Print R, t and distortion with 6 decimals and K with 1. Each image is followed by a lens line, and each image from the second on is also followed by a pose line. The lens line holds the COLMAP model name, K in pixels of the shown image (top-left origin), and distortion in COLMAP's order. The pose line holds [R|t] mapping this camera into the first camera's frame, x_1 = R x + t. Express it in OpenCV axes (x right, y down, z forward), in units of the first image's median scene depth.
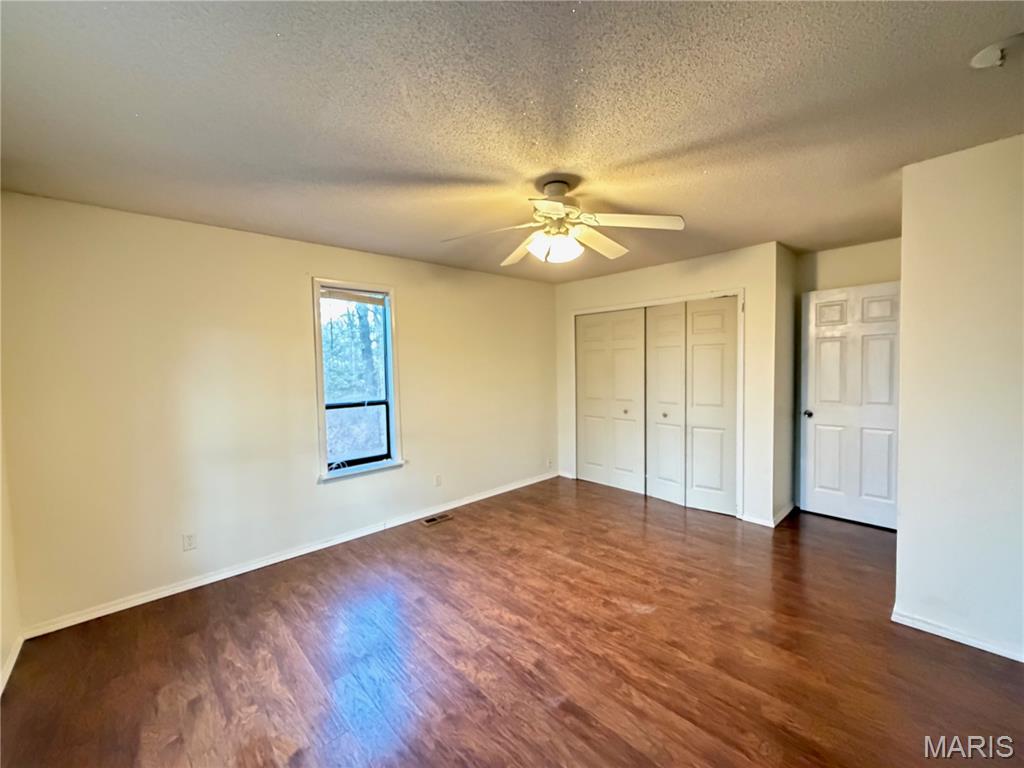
lens RADIAL K [[406.3, 0, 516.2], [0, 406.3, 385.2], [0, 0, 1]] dist [-0.000167, 0.000179]
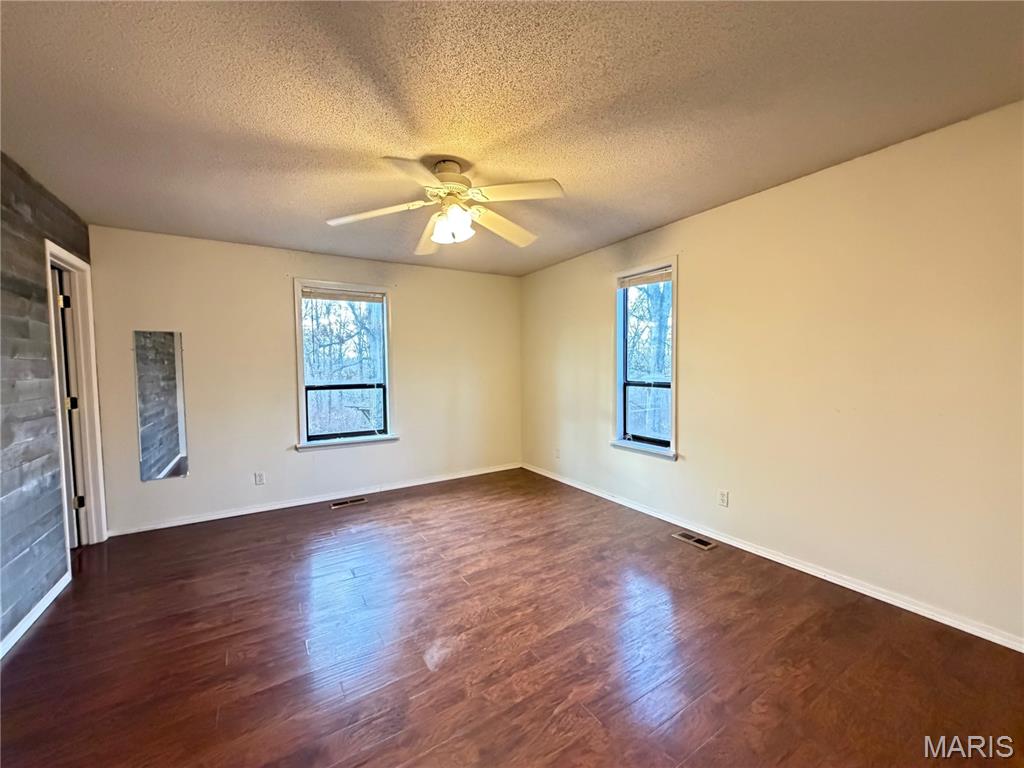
lens RADIAL K [[406.3, 0, 504.0], [0, 406.3, 385.0], [0, 0, 1]] dist [-0.000167, 0.000179]
pose [[-0.203665, 0.072795, -0.976331, 0.985661], [-0.031257, 0.996240, 0.080800, -0.033695], [0.978542, 0.046973, -0.200624, 1.230685]]
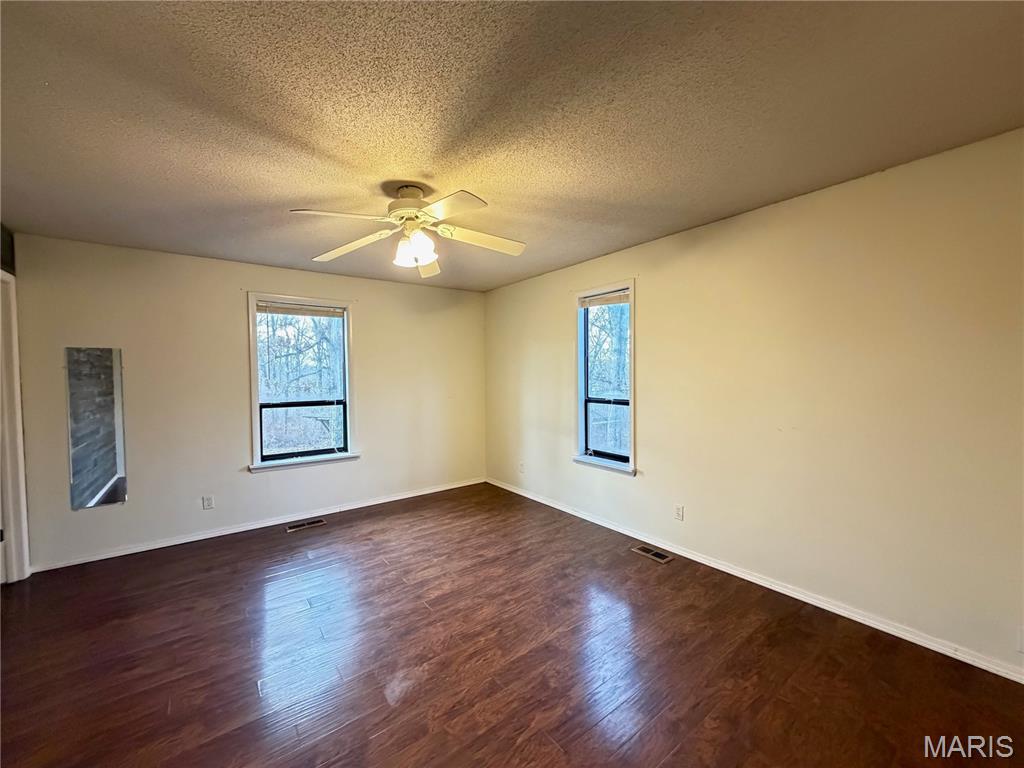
lens RADIAL K [[406.3, 0, 504.3], [0, 406.3, 384.7], [0, 0, 1]] dist [-0.000167, 0.000179]
pose [[-0.117999, 0.053976, -0.991546, 0.990331], [-0.035327, 0.997661, 0.058513, -0.070563], [0.992385, 0.041933, -0.115816, 1.234600]]
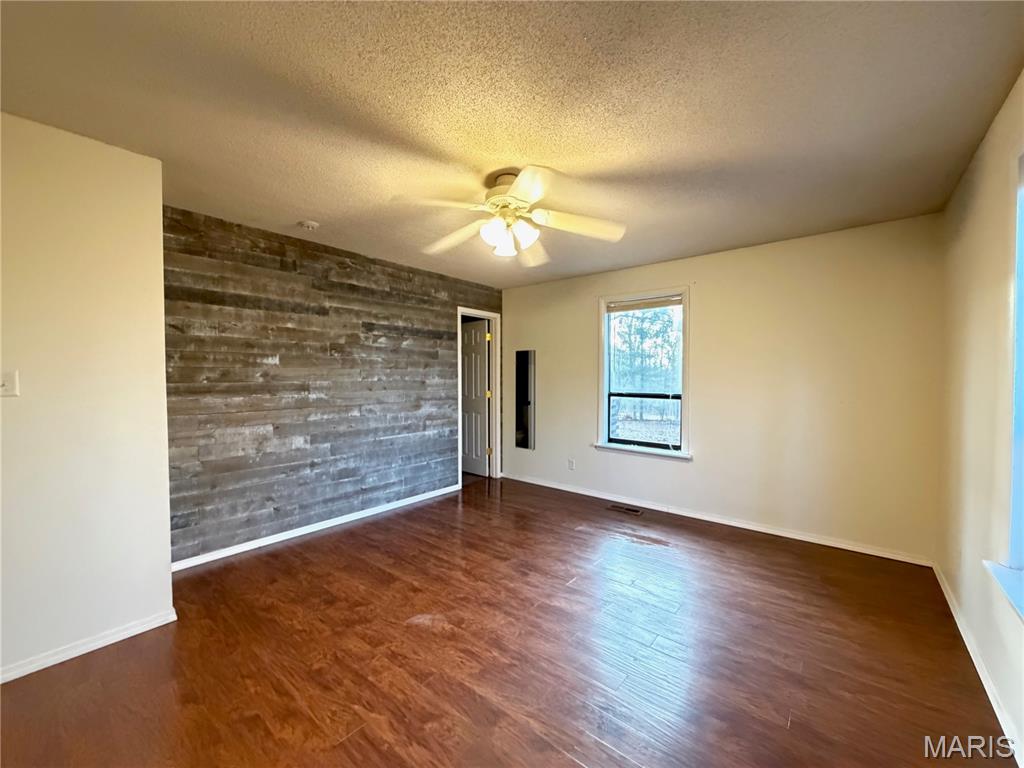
lens RADIAL K [[406.3, 0, 513.9], [0, 406.3, 388.6], [0, 0, 1]] dist [-0.000167, 0.000179]
pose [[-0.991779, 0.025170, -0.125461, 0.201860], [0.014841, 0.996473, 0.082589, -0.045062], [0.127097, 0.080048, -0.988655, 1.852400]]
